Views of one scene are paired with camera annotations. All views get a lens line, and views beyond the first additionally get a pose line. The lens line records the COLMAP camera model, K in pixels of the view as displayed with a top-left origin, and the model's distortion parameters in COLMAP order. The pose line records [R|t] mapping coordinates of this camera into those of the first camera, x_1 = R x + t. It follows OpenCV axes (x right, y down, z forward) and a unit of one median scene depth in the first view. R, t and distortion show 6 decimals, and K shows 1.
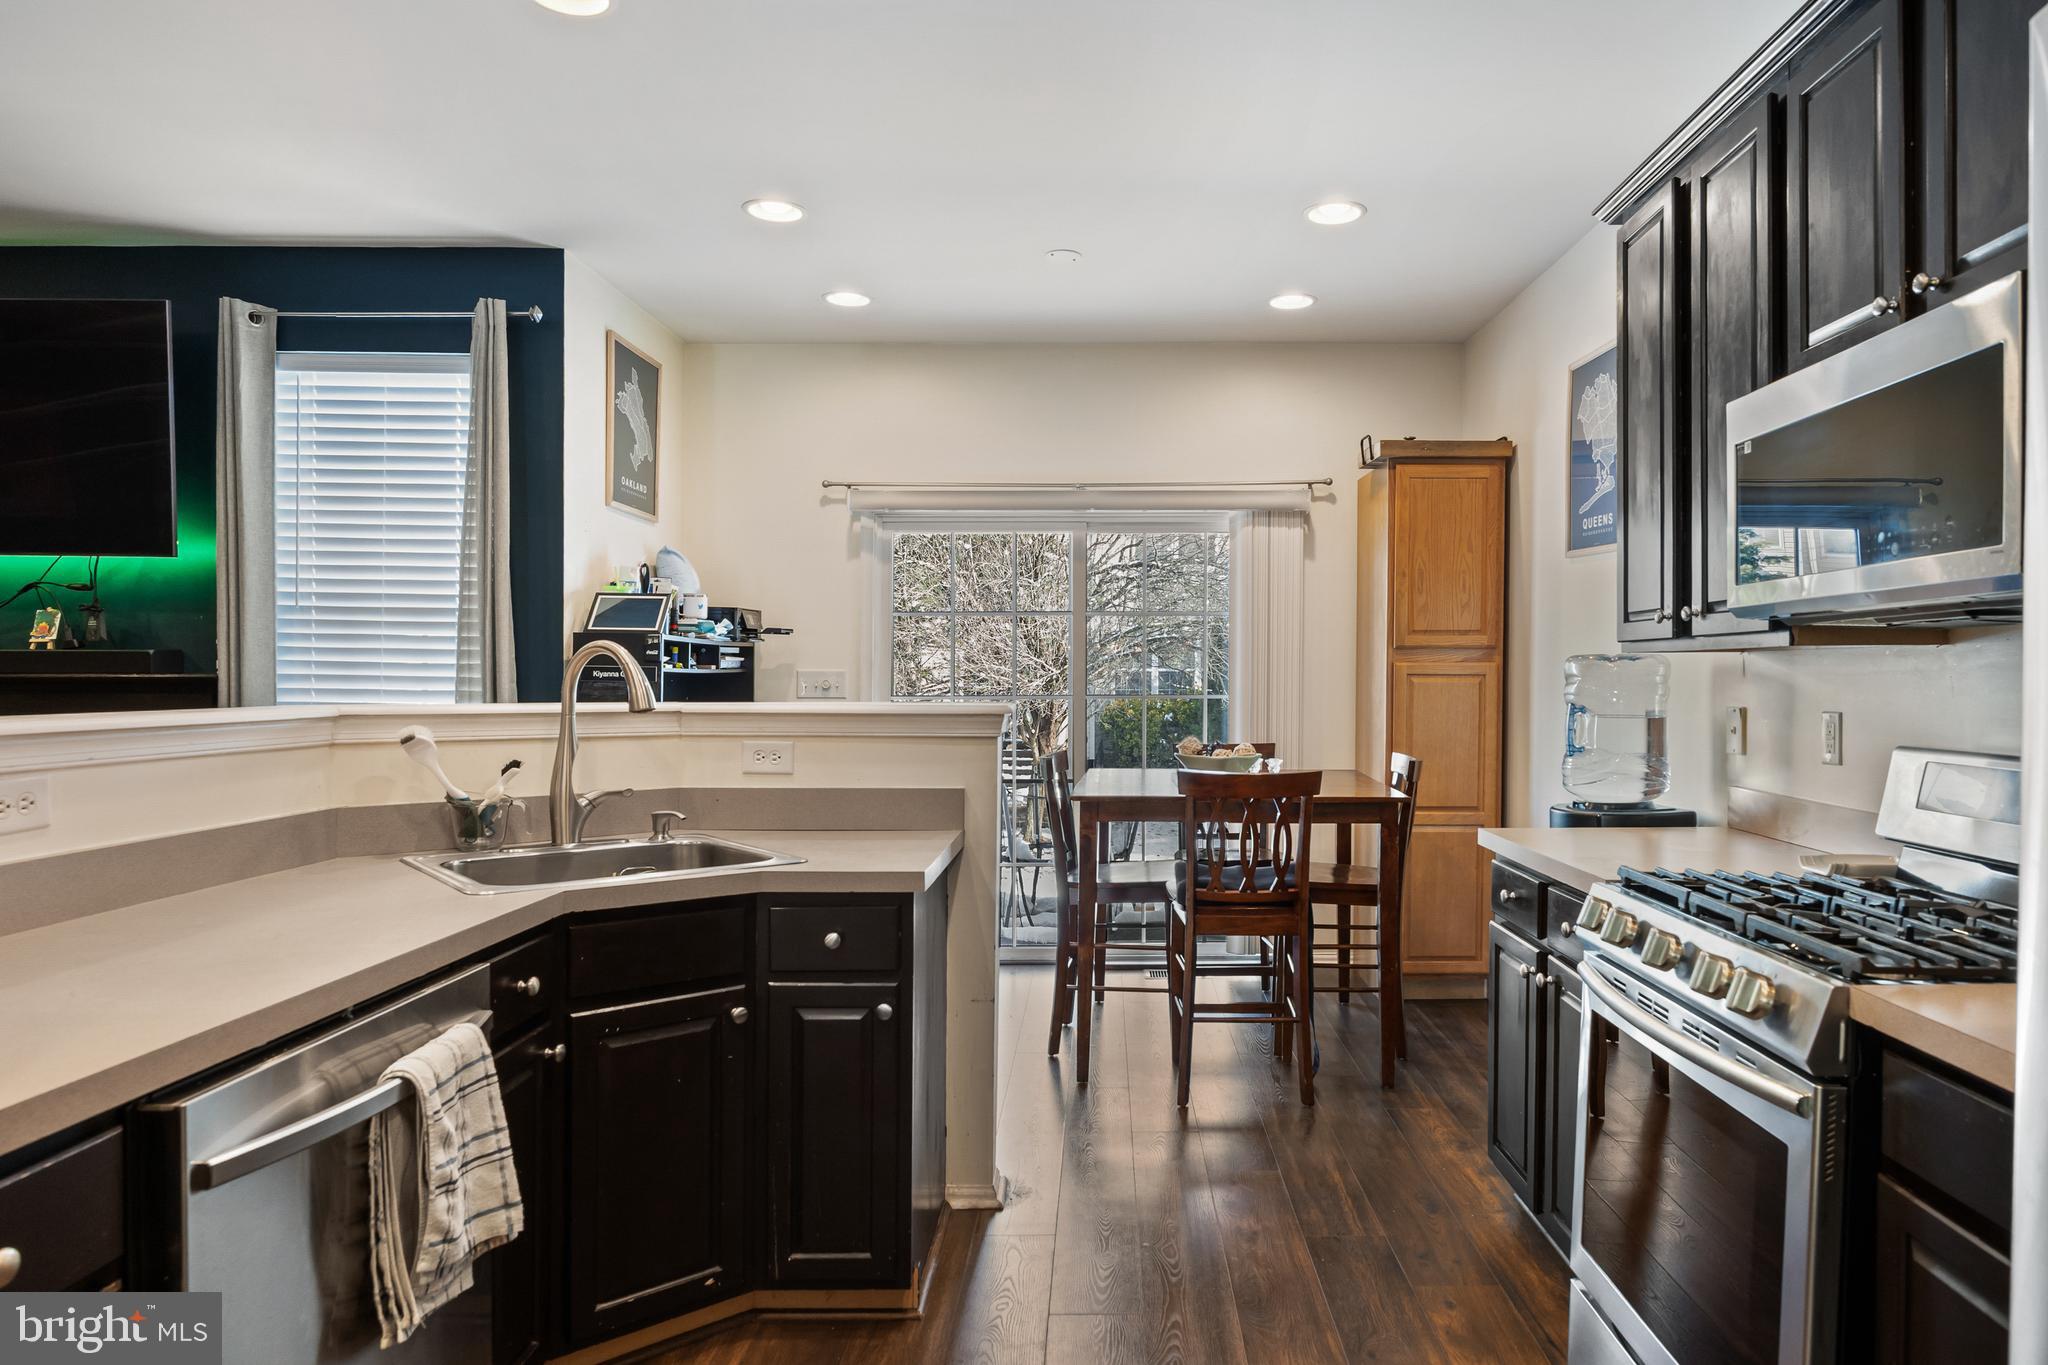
lens RADIAL K [[1210.5, 0, 1133.4], [0, 1210.5, 663.3], [0, 0, 1]] dist [-0.019198, 0.002538]
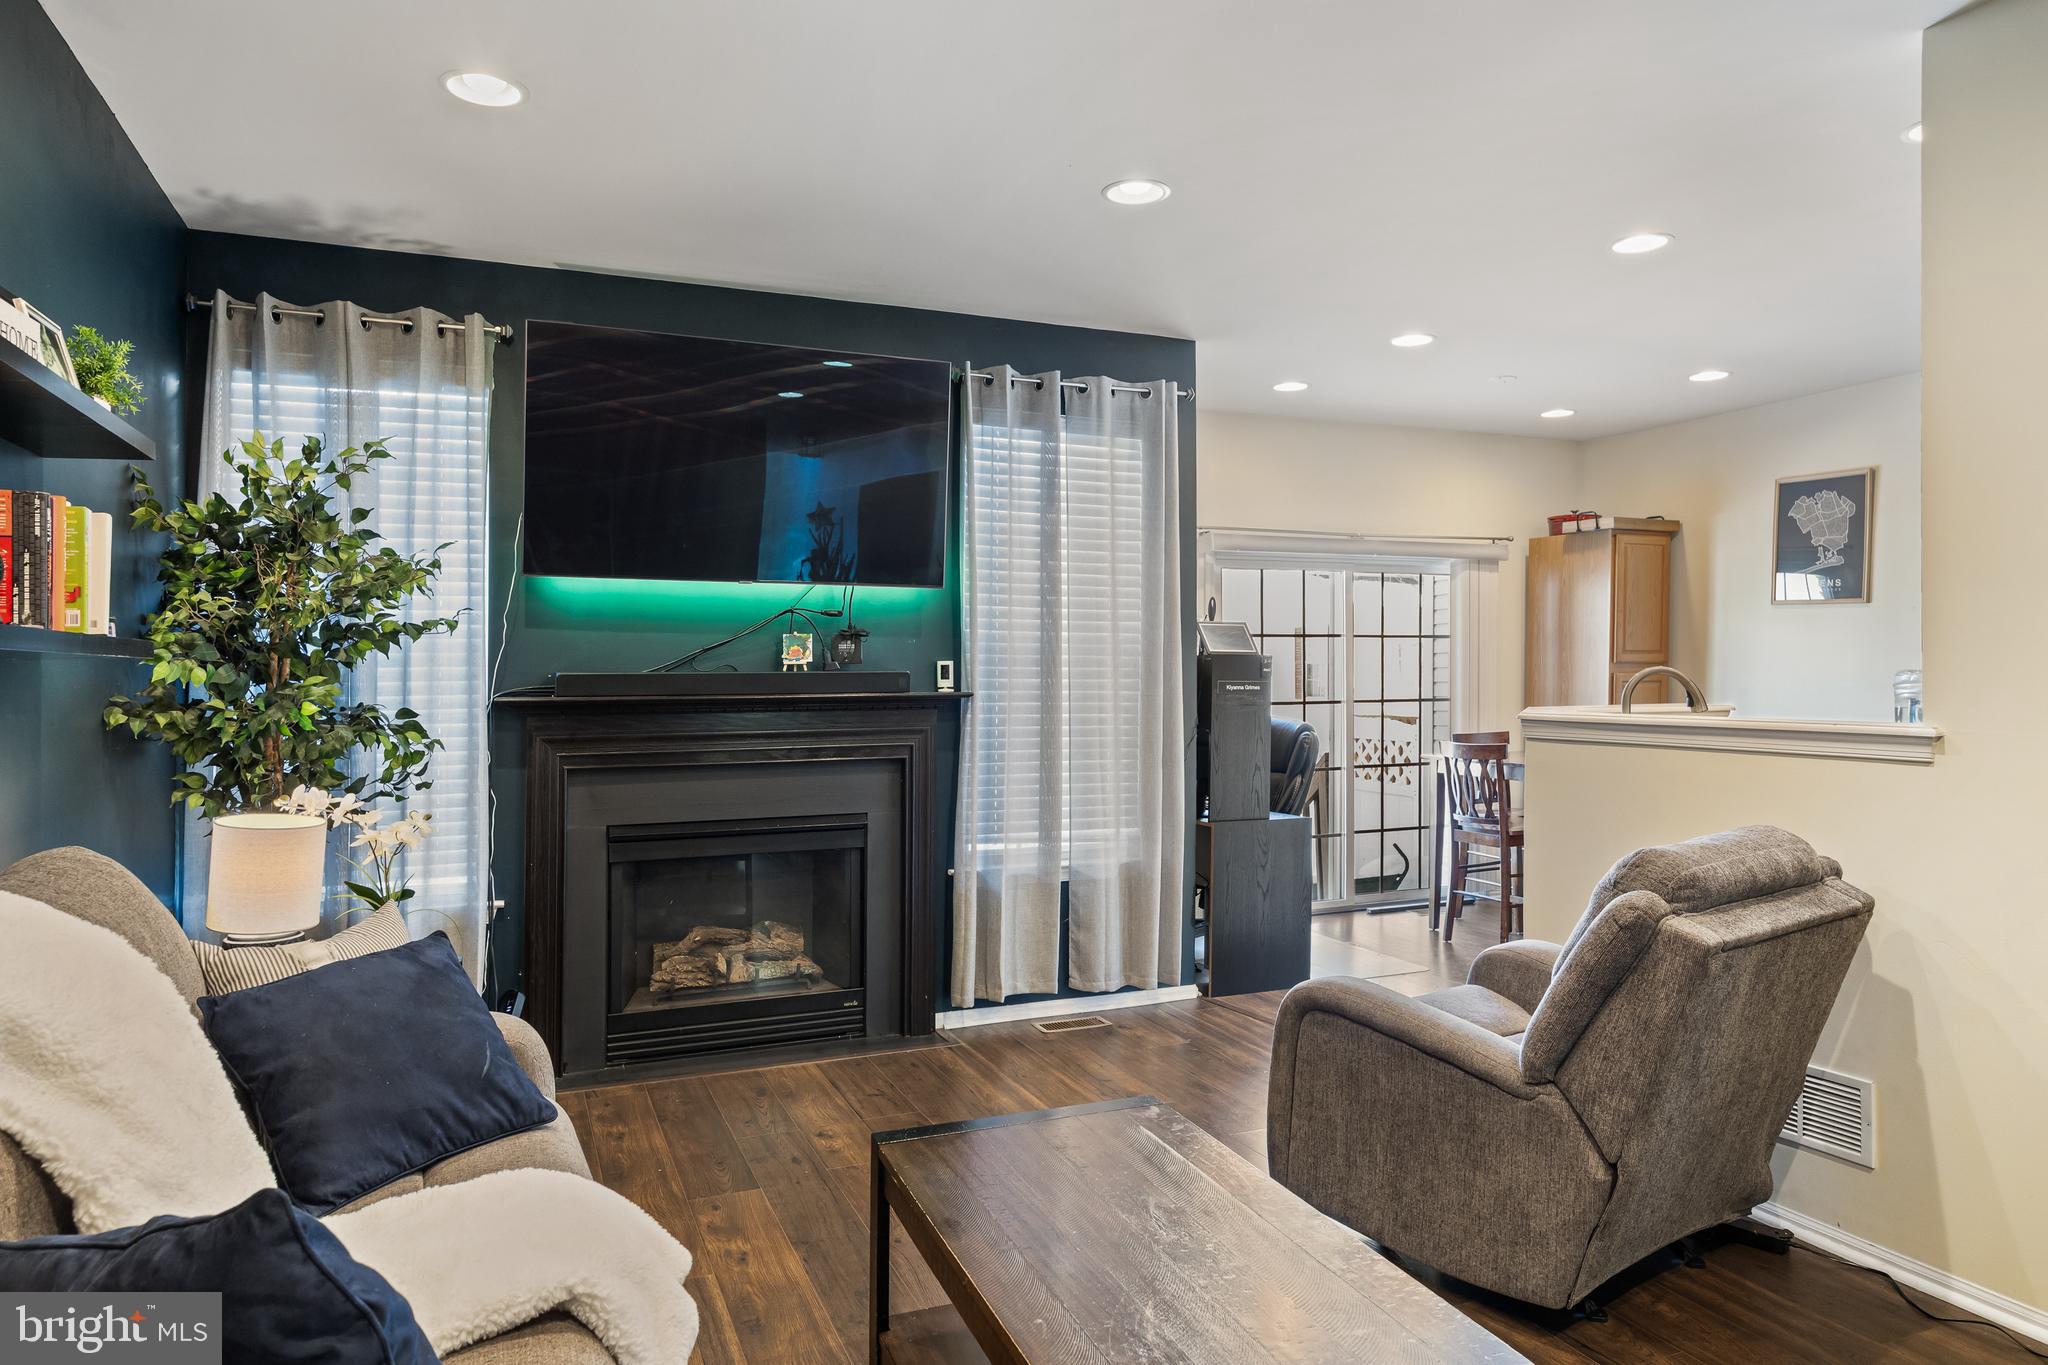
lens RADIAL K [[1244.1, 0, 1019.7], [0, 1244.1, 701.4], [0, 0, 1]] dist [-0.022752, 0.003628]
pose [[0.931951, -0.015254, 0.362264, -1.485251], [0.005315, 0.999582, 0.028416, -0.019774], [-0.362546, -0.024557, 0.931642, -0.160469]]
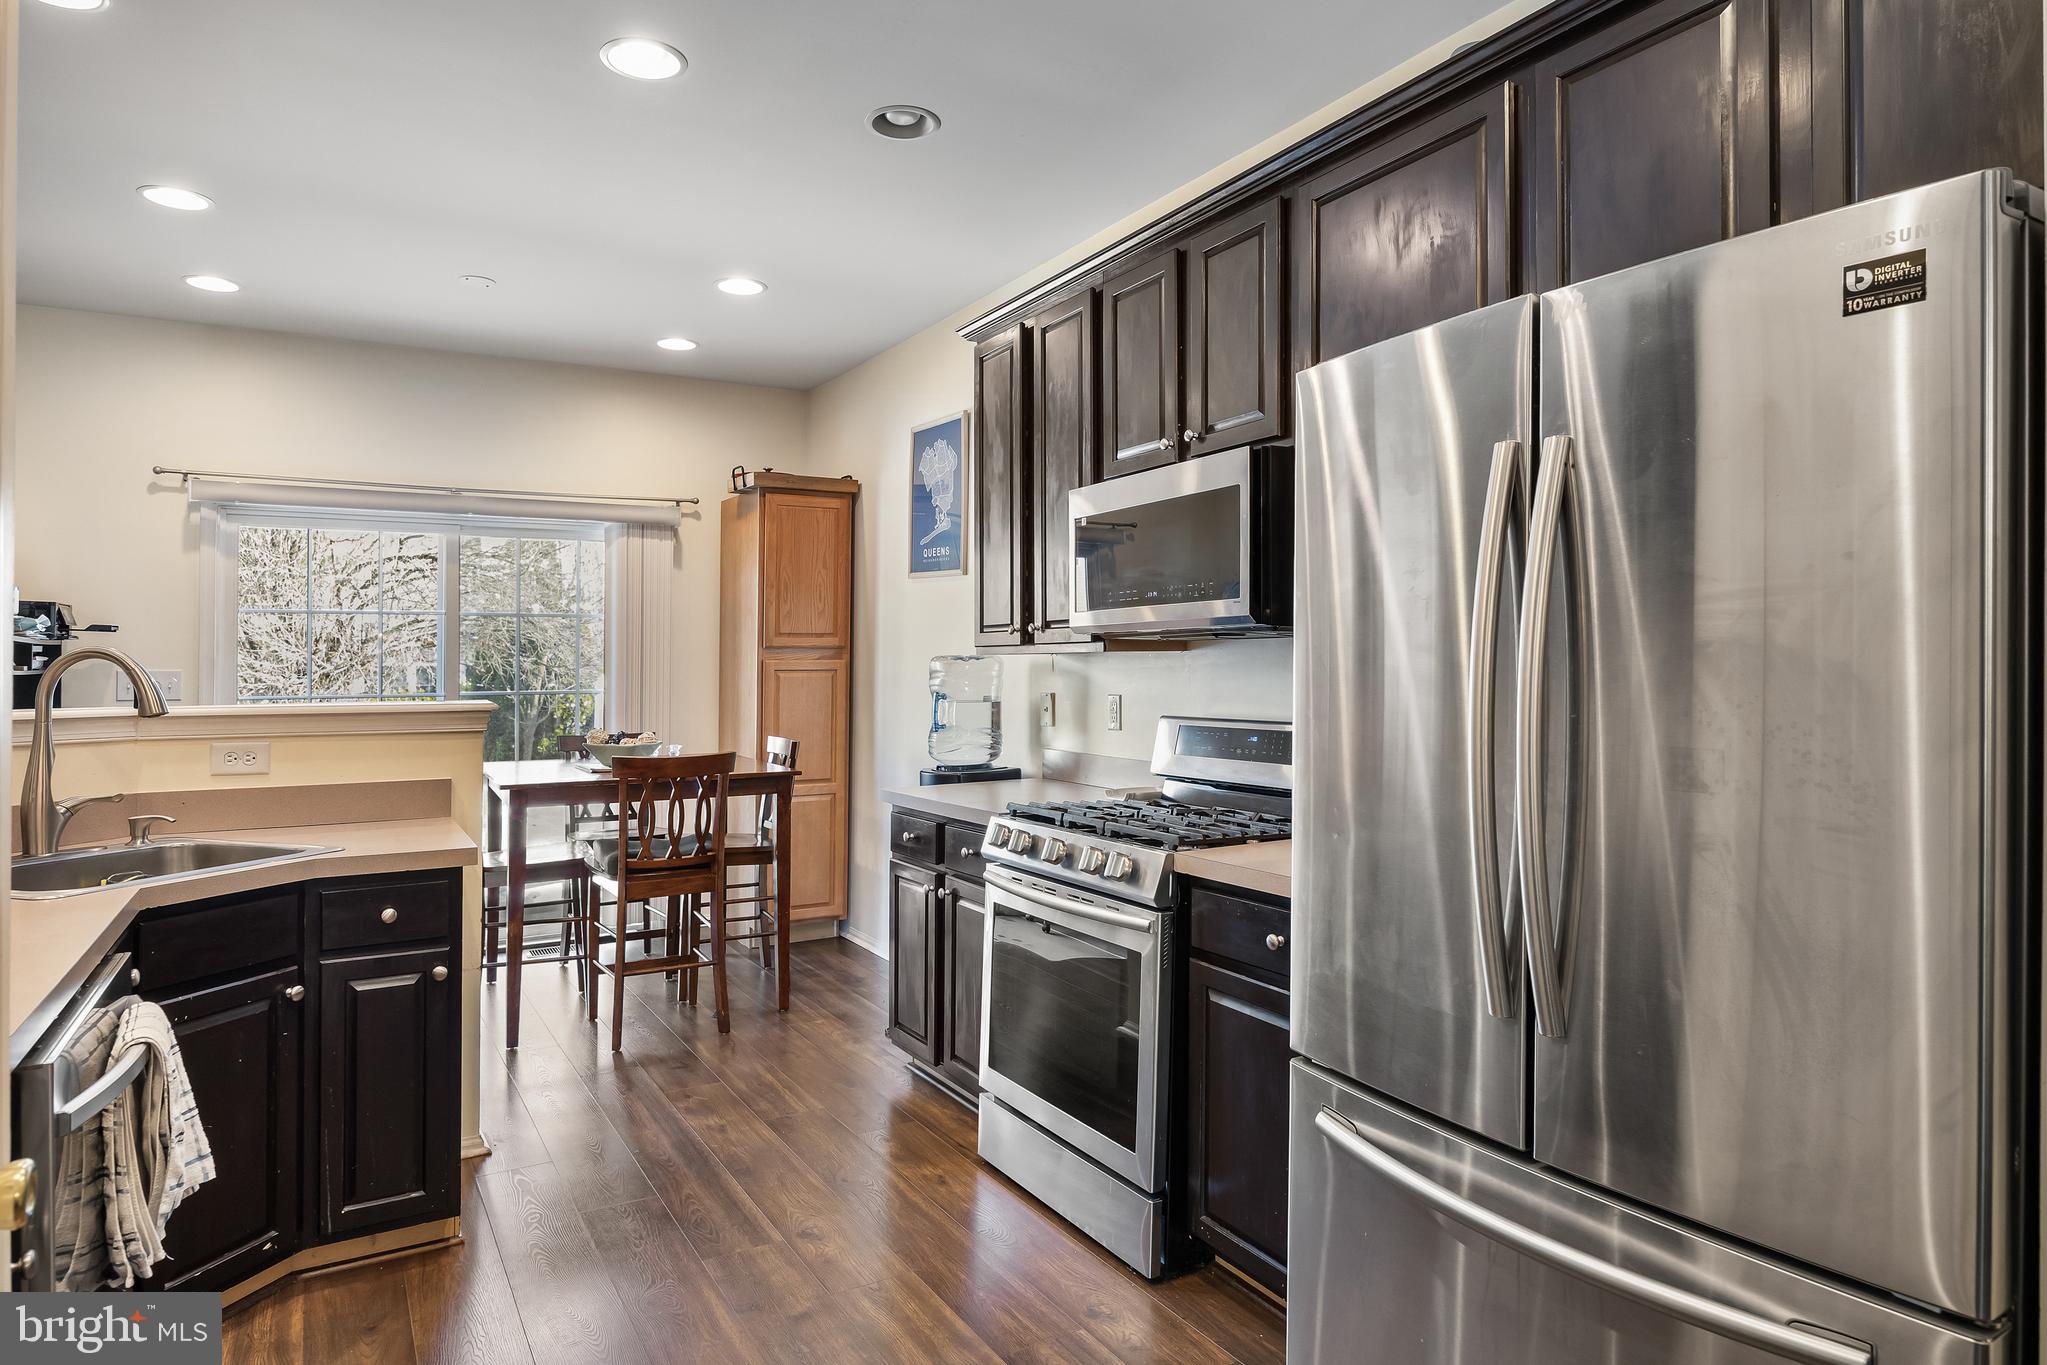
lens RADIAL K [[1154.6, 0, 1013.6], [0, 1154.6, 647.2], [0, 0, 1]] dist [-0.017041, -0.001140]
pose [[0.869075, 0.001528, 0.494677, -0.200693], [0.002183, 0.999974, -0.006924, -0.007661], [-0.494675, 0.007097, 0.869049, -0.155621]]
